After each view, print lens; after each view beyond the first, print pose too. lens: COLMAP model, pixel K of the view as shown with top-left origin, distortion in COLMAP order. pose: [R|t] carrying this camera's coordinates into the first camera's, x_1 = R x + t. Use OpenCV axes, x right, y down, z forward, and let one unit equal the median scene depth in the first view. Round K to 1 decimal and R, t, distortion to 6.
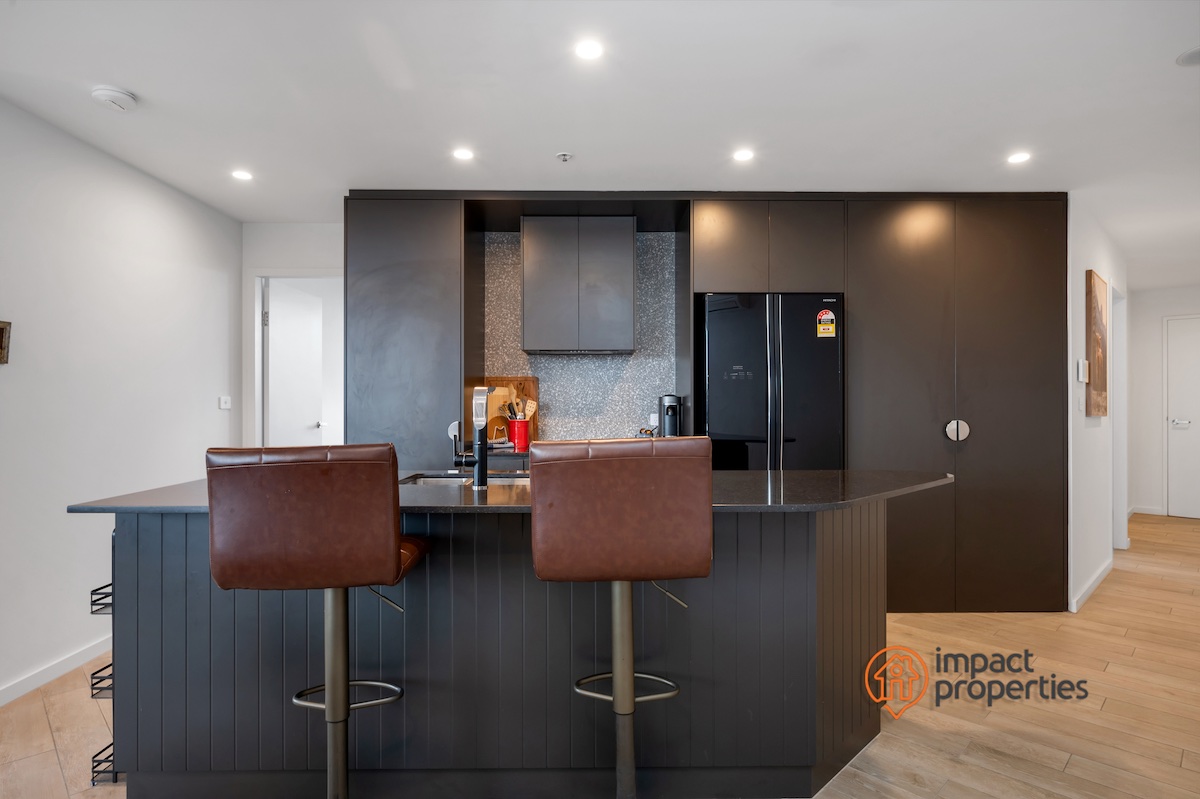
lens RADIAL K [[644.0, 0, 600.0], [0, 644.0, 399.5], [0, 0, 1]] dist [-0.002137, -0.000172]
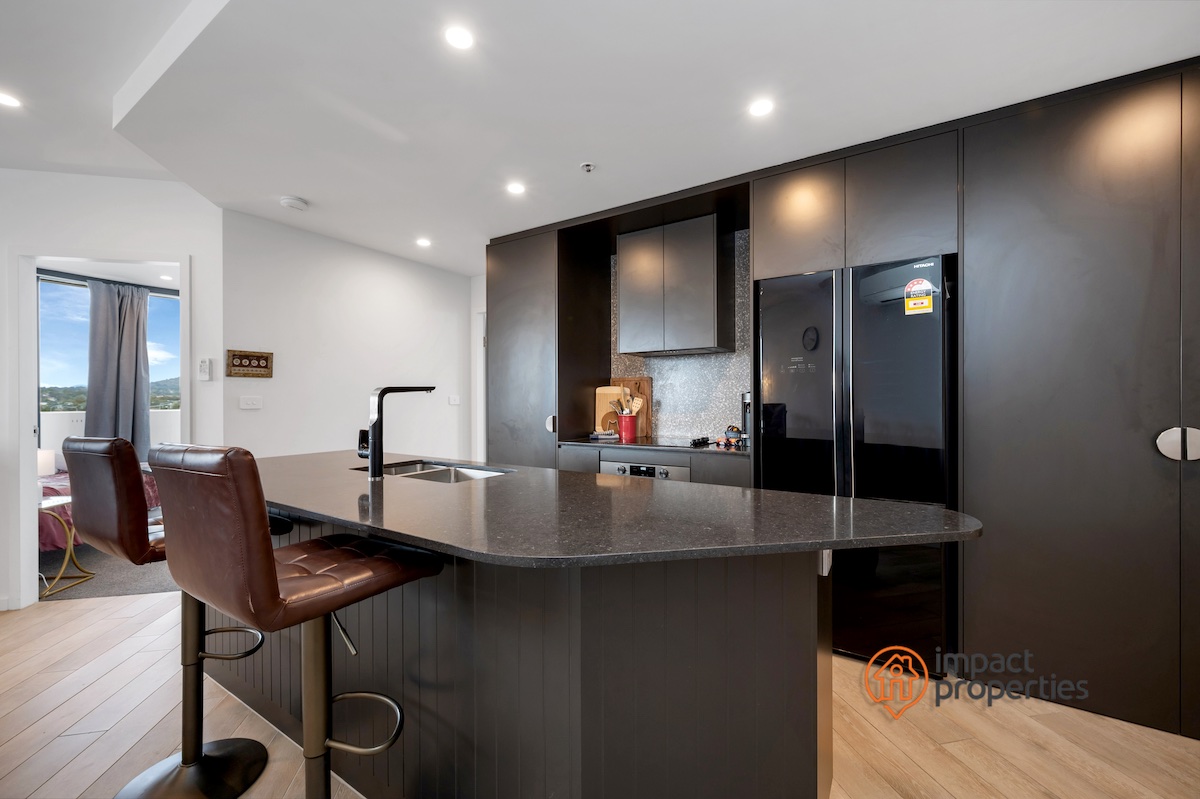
lens RADIAL K [[470.2, 0, 600.0], [0, 470.2, 399.5], [0, 0, 1]] dist [-0.001489, -0.000628]
pose [[0.837024, -0.001624, -0.547163, 0.309916], [0.005078, 0.999976, 0.004800, 0.000201], [0.547142, -0.006796, 0.837012, 0.294272]]
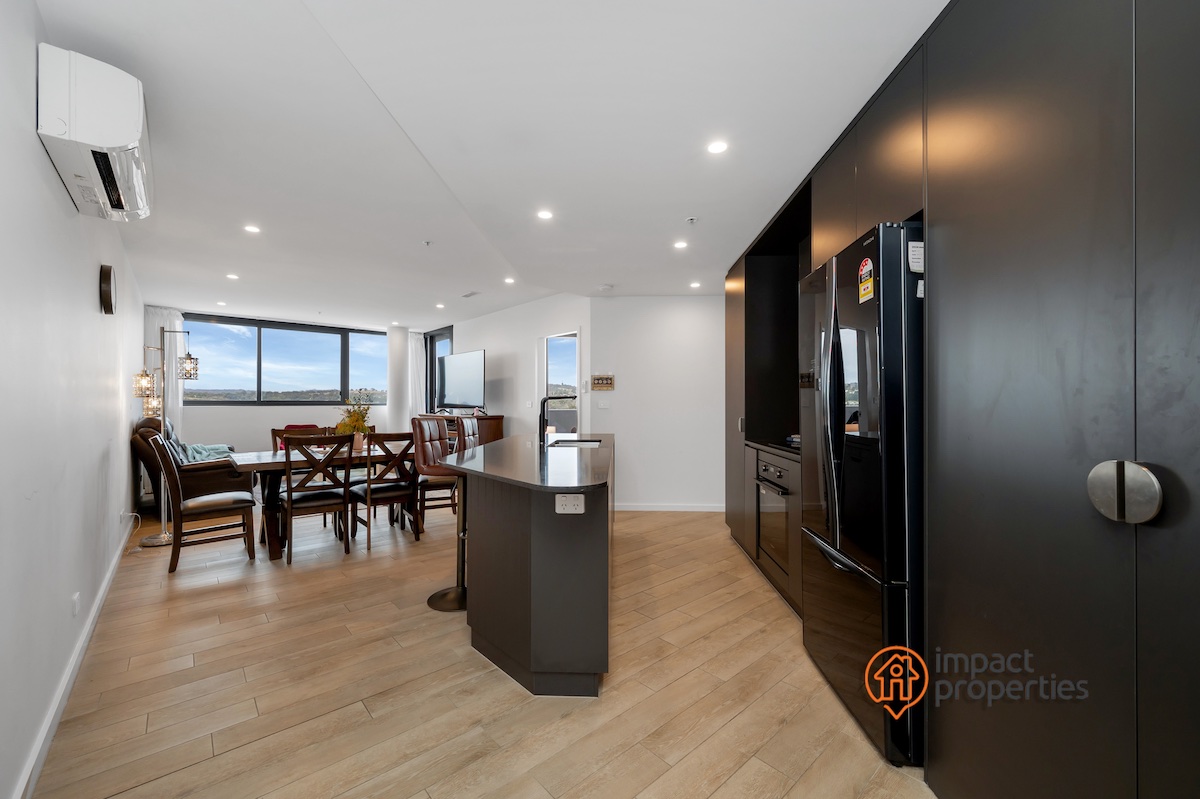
lens RADIAL K [[470.2, 0, 600.0], [0, 470.2, 399.5], [0, 0, 1]] dist [-0.001489, -0.000628]
pose [[-0.052732, -0.008111, -0.998576, 0.757962], [0.003674, 0.999959, -0.008316, 0.001437], [0.998602, -0.004108, -0.052700, 0.698003]]
